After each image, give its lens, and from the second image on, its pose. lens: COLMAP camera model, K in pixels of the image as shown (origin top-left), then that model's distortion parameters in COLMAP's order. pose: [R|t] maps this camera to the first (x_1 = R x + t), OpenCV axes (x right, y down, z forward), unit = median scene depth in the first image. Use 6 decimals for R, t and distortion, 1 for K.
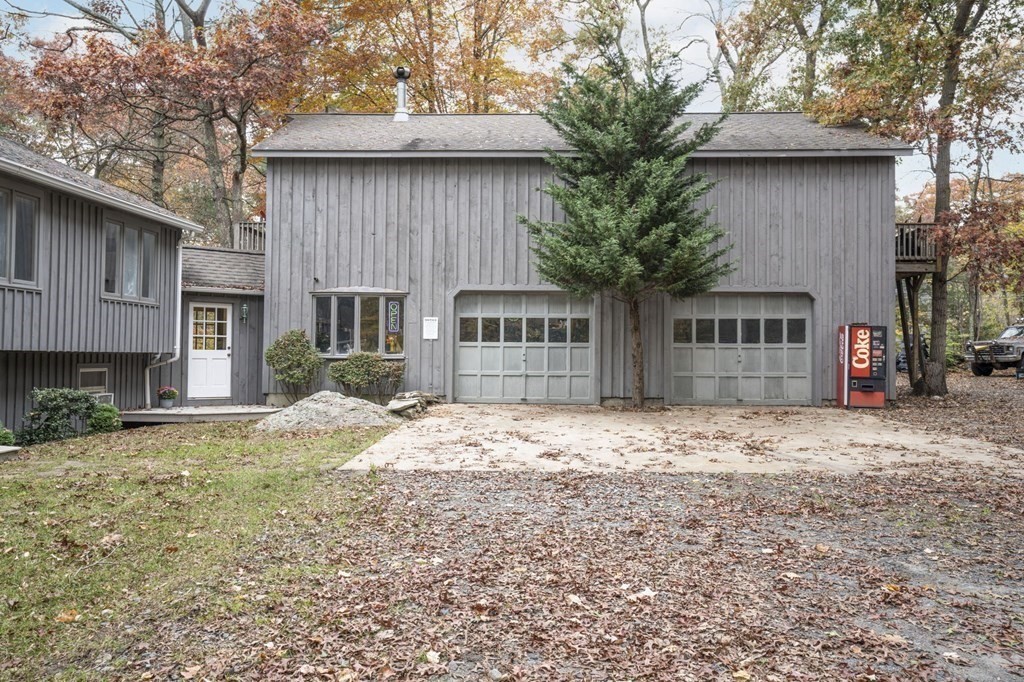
lens RADIAL K [[789.9, 0, 512.0], [0, 789.9, 341.0], [0, 0, 1]] dist [0.034248, 0.001010]
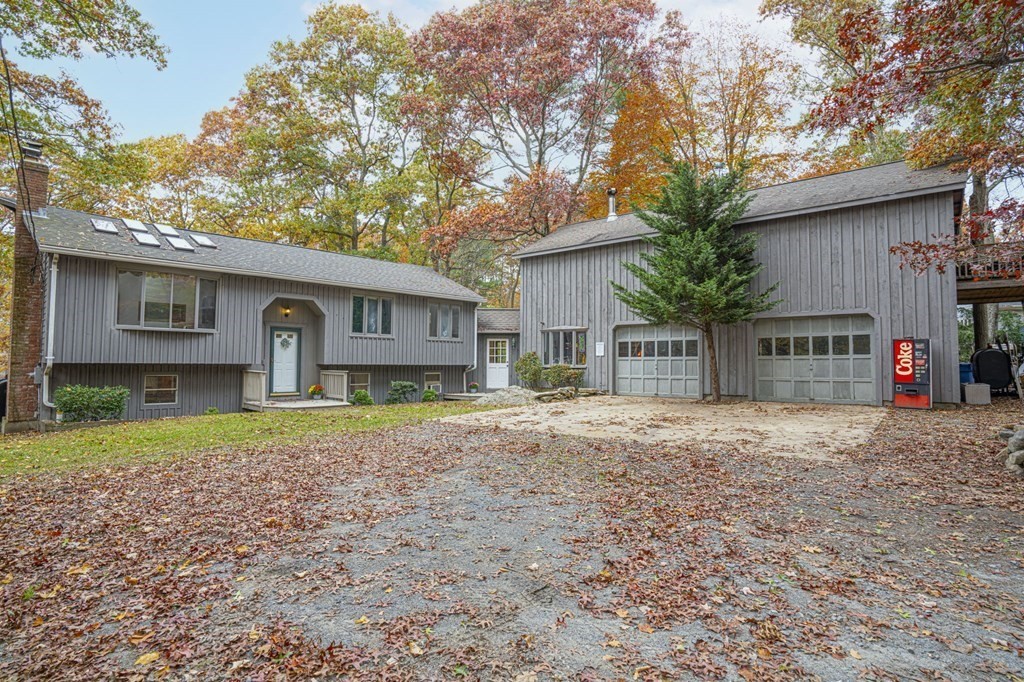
lens RADIAL K [[570.0, 0, 512.0], [0, 570.0, 341.0], [0, 0, 1]] dist [-0.054323, 0.040093]
pose [[0.766225, -0.031116, -0.641819, 0.514595], [0.015862, 0.999438, -0.029518, -0.001157], [0.642377, 0.012437, 0.766288, -0.020479]]
